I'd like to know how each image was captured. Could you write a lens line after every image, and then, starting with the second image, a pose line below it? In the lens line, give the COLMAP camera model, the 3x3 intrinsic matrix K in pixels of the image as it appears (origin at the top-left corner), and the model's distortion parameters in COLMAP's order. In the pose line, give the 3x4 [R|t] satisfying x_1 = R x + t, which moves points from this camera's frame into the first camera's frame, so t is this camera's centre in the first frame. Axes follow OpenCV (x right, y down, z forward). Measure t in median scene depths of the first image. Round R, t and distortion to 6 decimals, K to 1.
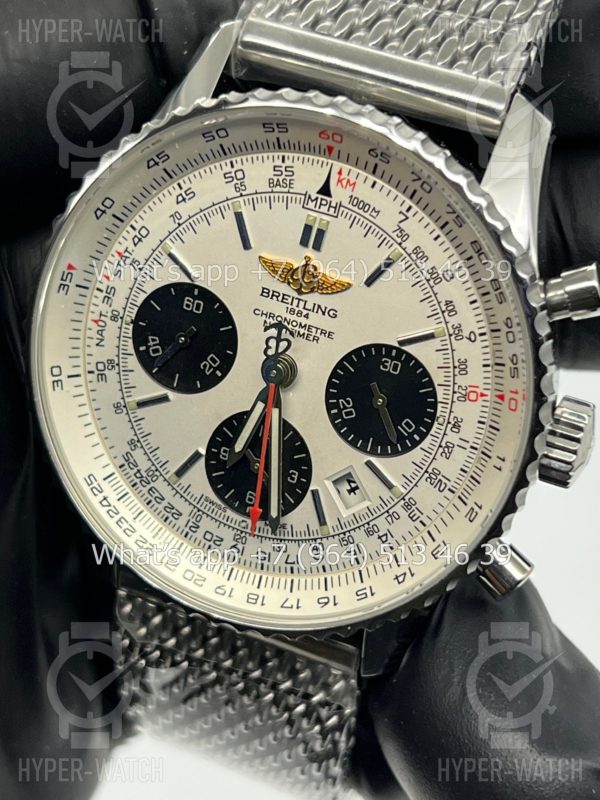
lens RADIAL K [[1896.6, 0, 300.0], [0, 1896.6, 400.0], [0, 0, 1]] dist [0.277375, -0.685214]
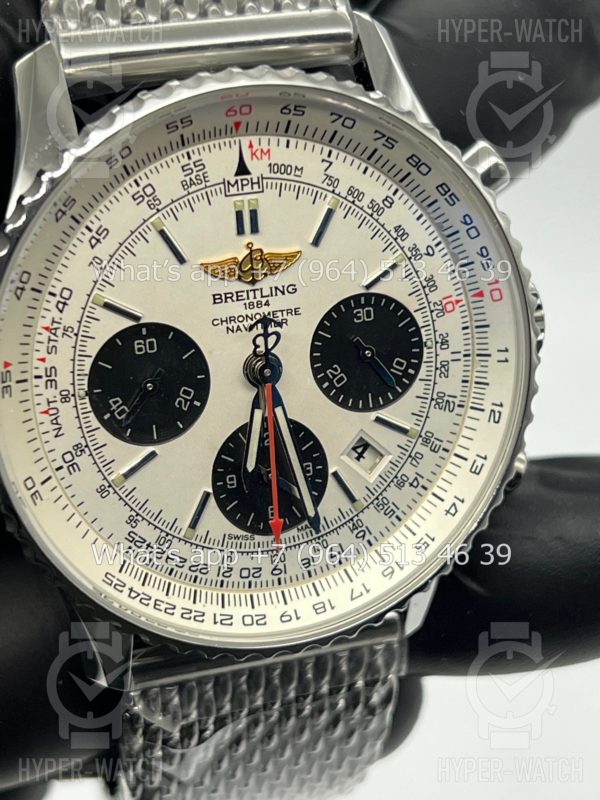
lens RADIAL K [[1896.6, 0, 300.0], [0, 1896.6, 400.0], [0, 0, 1]] dist [0.277375, -0.685214]
pose [[0.757080, -0.408989, 0.509468, -0.480860], [0.421163, 0.901676, 0.097987, -0.086102], [-0.499450, 0.140385, 0.854893, 0.195205]]
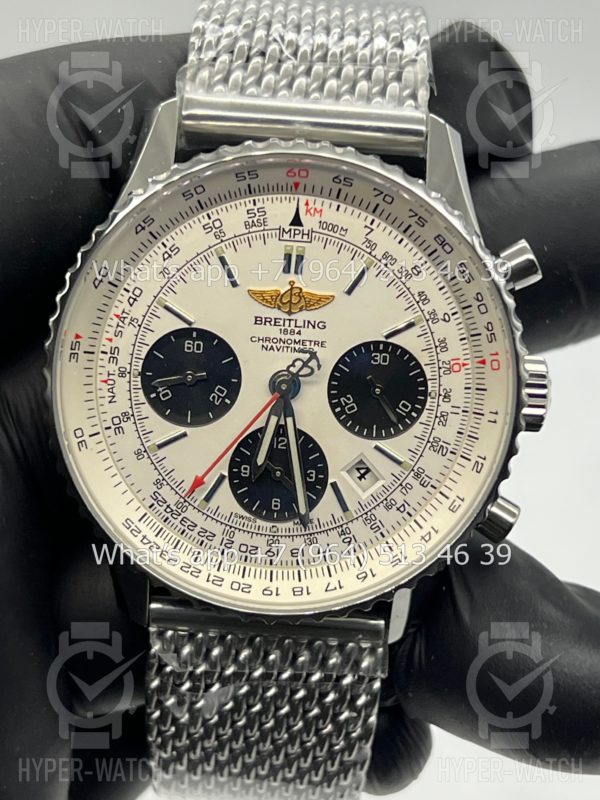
lens RADIAL K [[1896.6, 0, 300.0], [0, 1896.6, 400.0], [0, 0, 1]] dist [0.277375, -0.685214]
pose [[0.936132, -0.203528, 0.286762, -0.332523], [0.230022, 0.971235, -0.061577, 0.065944], [-0.265981, 0.123606, 0.956021, -0.092234]]
